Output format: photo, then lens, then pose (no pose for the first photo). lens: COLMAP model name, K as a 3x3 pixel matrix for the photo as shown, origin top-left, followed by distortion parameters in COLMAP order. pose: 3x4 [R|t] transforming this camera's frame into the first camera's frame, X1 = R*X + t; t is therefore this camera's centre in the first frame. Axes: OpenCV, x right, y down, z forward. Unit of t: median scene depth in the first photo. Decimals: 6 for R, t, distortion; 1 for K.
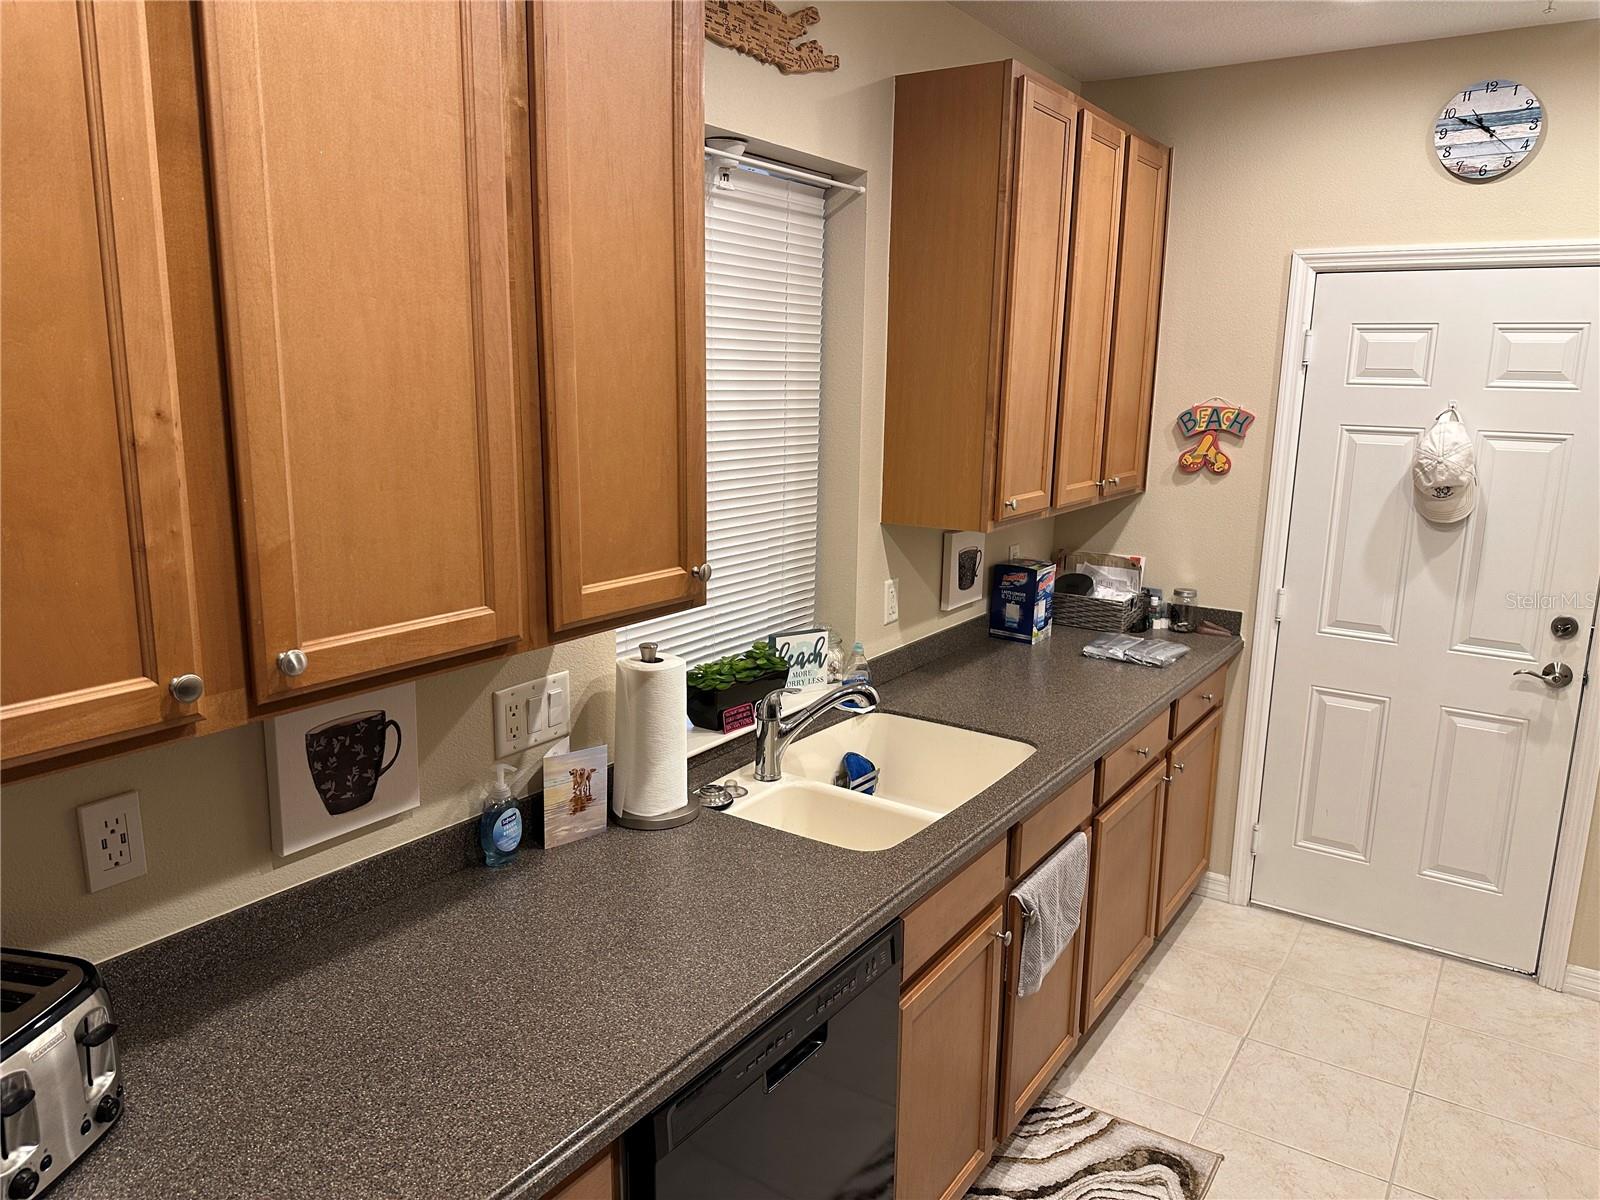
lens RADIAL K [[1124.6, 0, 794.0], [0, 1124.6, 597.0], [0, 0, 1]] dist [-0.001851, -0.005169]
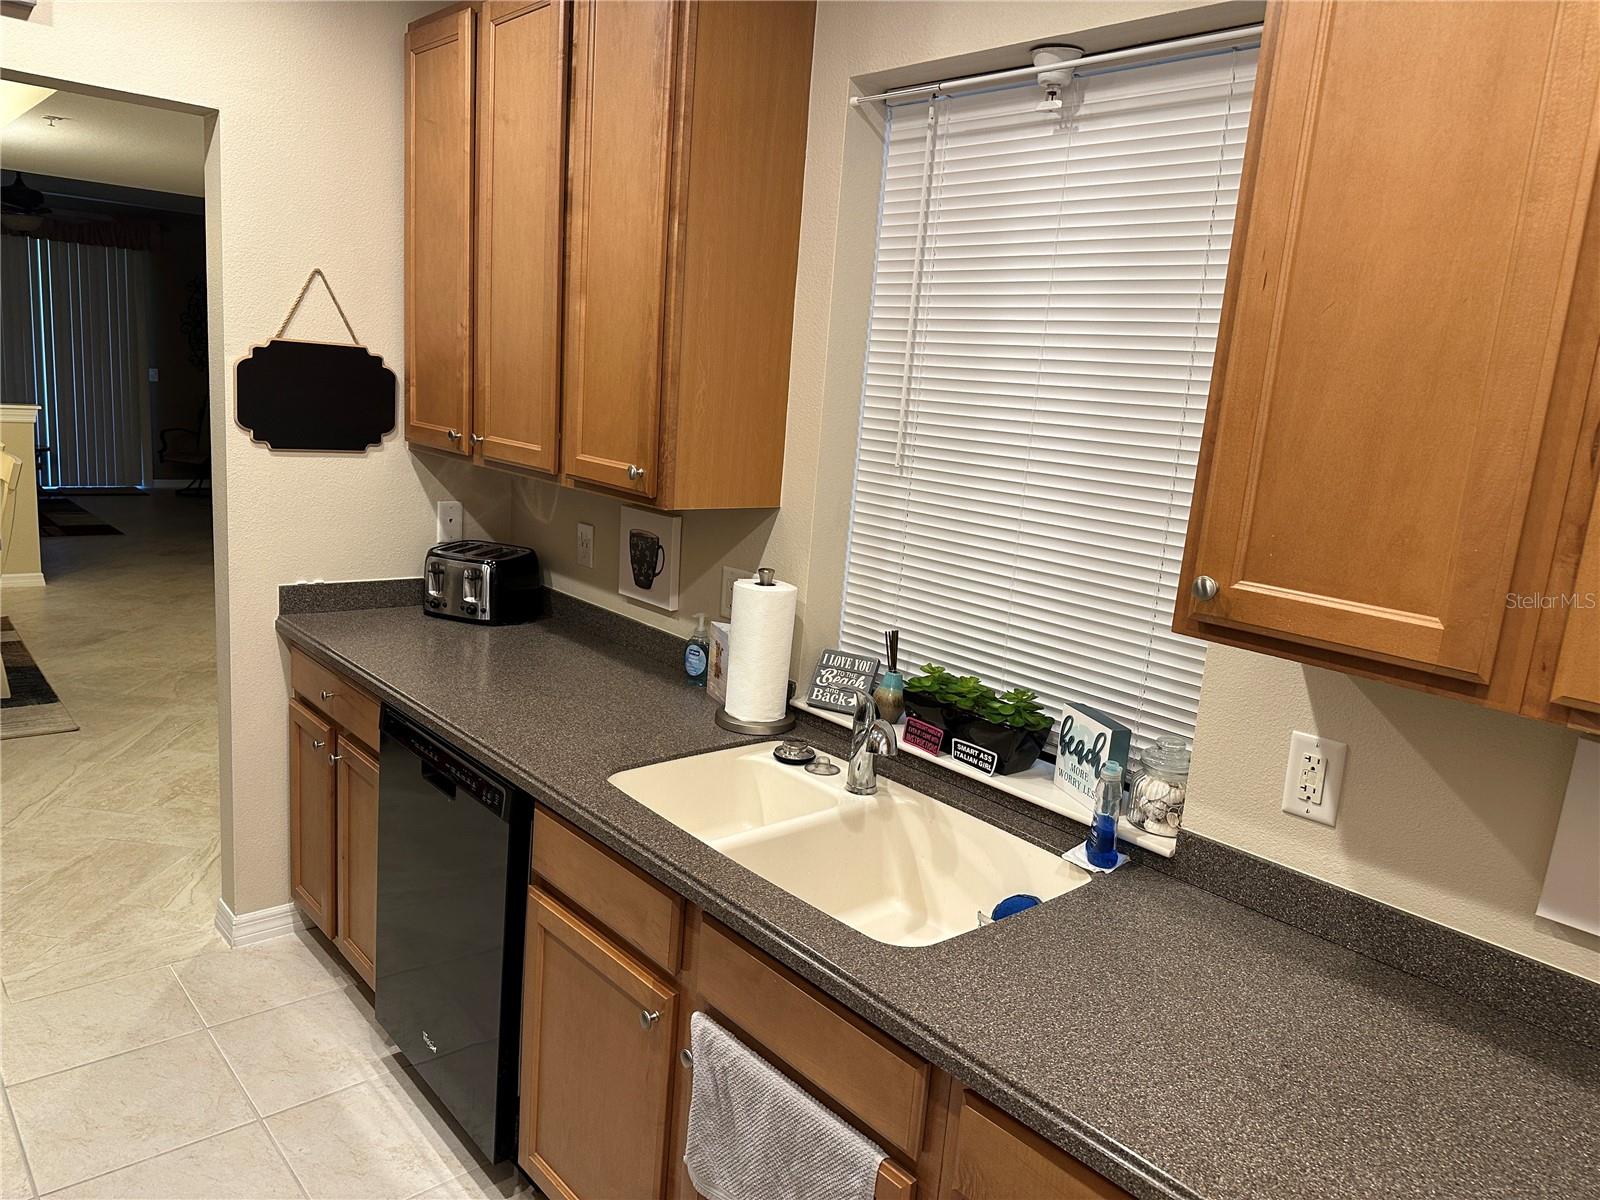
lens RADIAL K [[1124.6, 0, 794.0], [0, 1124.6, 597.0], [0, 0, 1]] dist [-0.001851, -0.005169]
pose [[-0.266422, 0.141065, -0.953478, 0.904159], [-0.270186, 0.938641, 0.214366, -0.172641], [0.925213, 0.314728, -0.211961, 1.236391]]
